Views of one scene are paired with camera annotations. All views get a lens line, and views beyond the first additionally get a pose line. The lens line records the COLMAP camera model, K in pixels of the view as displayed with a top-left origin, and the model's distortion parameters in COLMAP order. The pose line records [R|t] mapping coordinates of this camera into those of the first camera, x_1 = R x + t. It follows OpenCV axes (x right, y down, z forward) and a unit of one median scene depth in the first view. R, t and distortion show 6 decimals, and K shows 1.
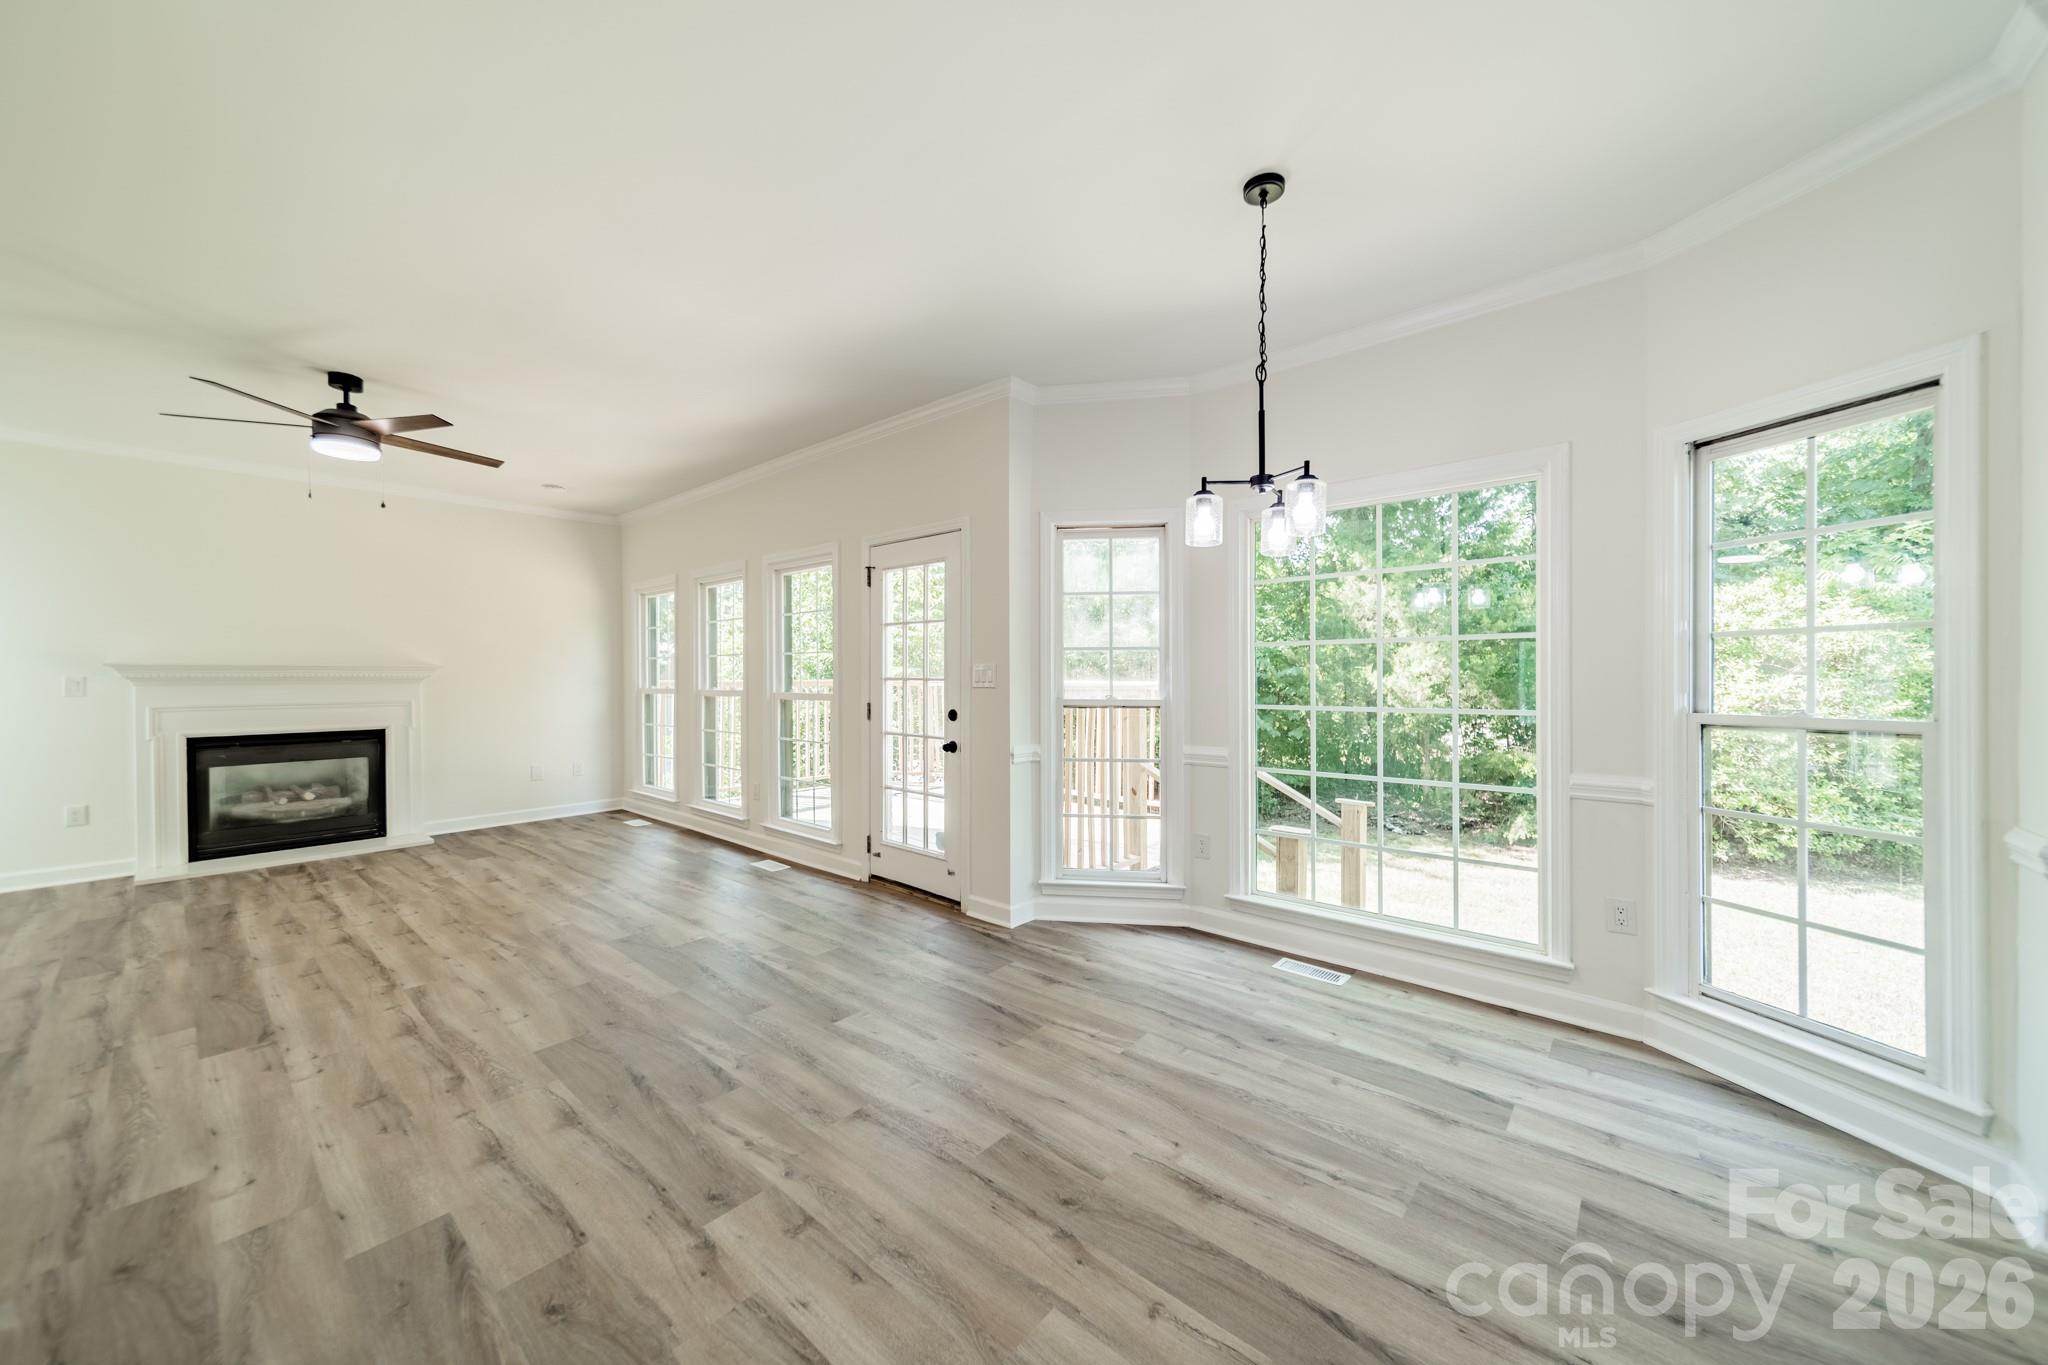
lens RADIAL K [[725.1, 0, 1037.9], [0, 725.1, 681.7], [0, 0, 1]] dist [0.005147, -0.000087]
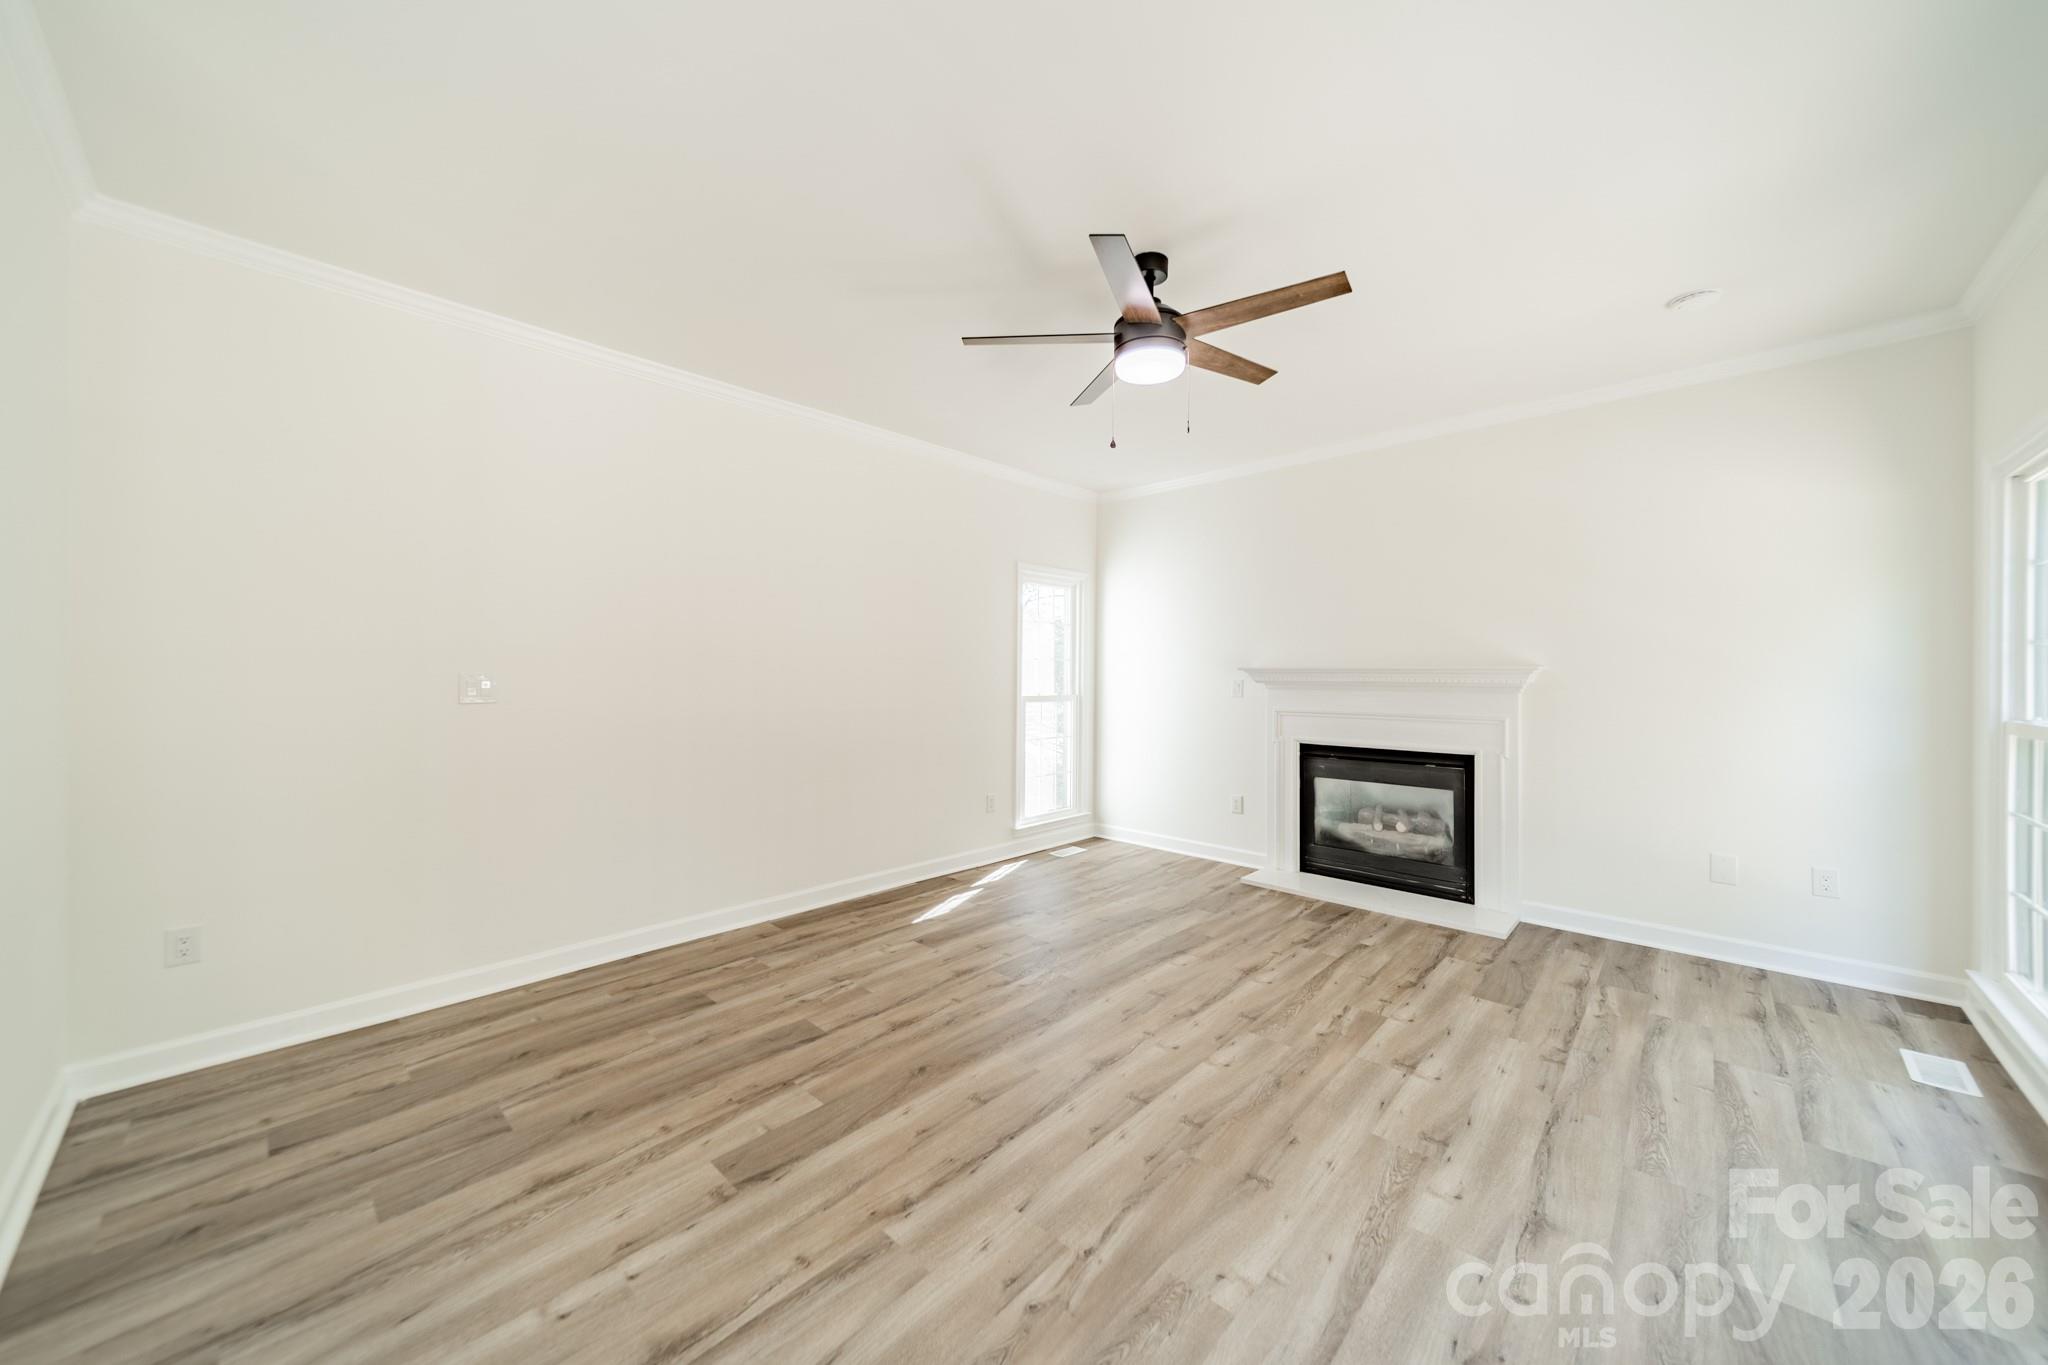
lens RADIAL K [[725.1, 0, 1027.4], [0, 725.1, 680.2], [0, 0, 1]] dist [0.005147, -0.000087]
pose [[-0.054260, 0.011941, -0.998455, -0.246626], [-0.010303, 0.999869, 0.012517, -0.021027], [0.998474, 0.010966, -0.054130, 0.933342]]
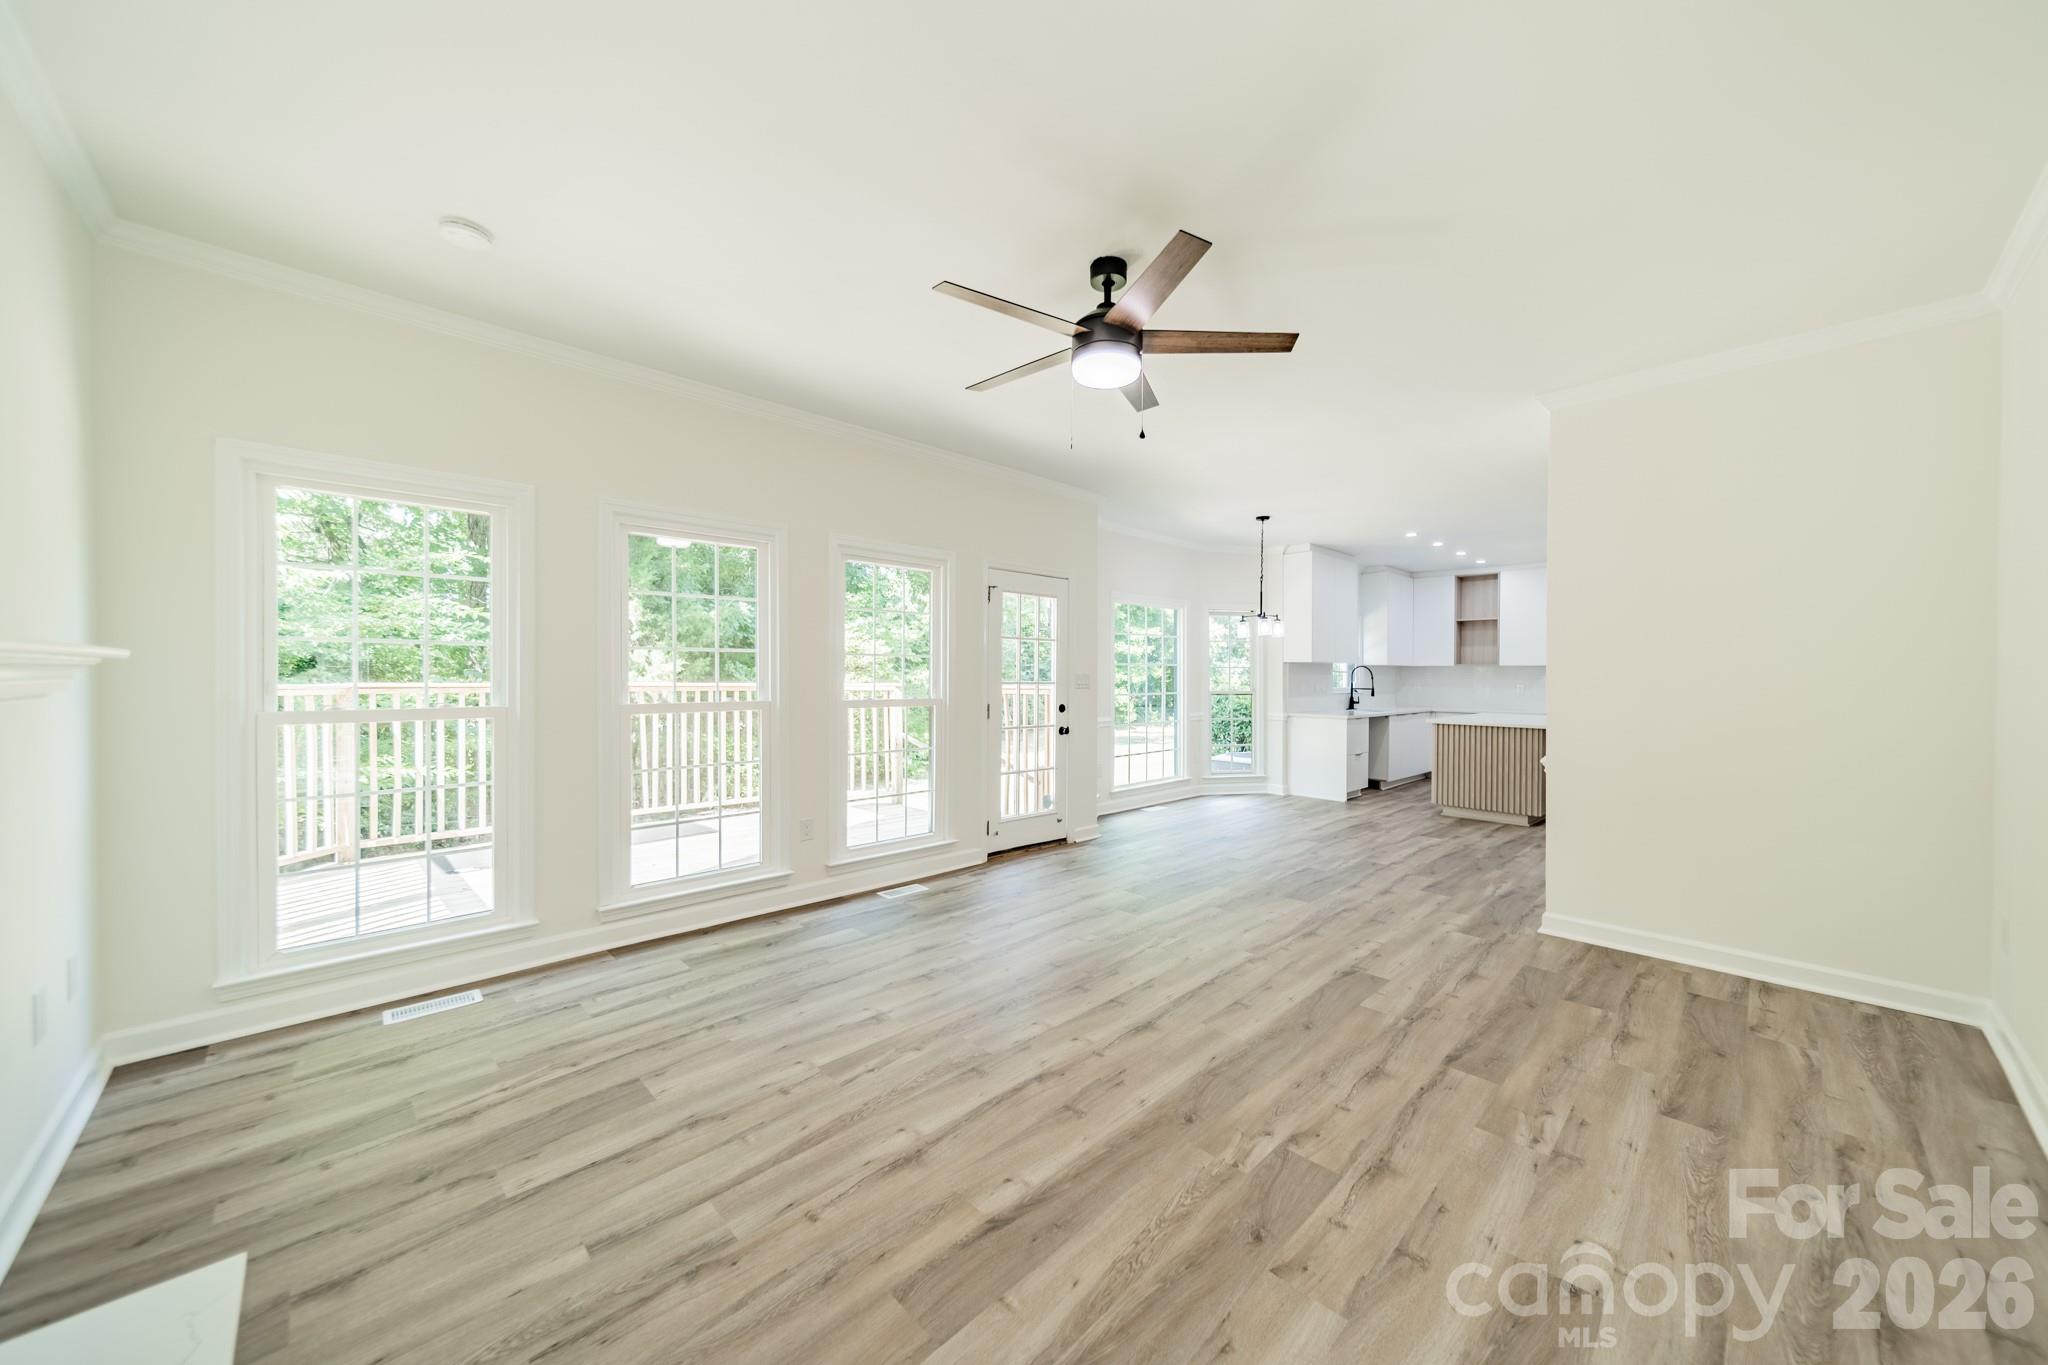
lens RADIAL K [[725.1, 0, 1027.1], [0, 725.1, 676.2], [0, 0, 1]] dist [0.005147, -0.000087]
pose [[0.099337, -0.001533, 0.995053, -1.681211], [0.002146, 0.999997, 0.001326, -0.019391], [-0.995052, 0.002004, 0.099340, 1.017752]]
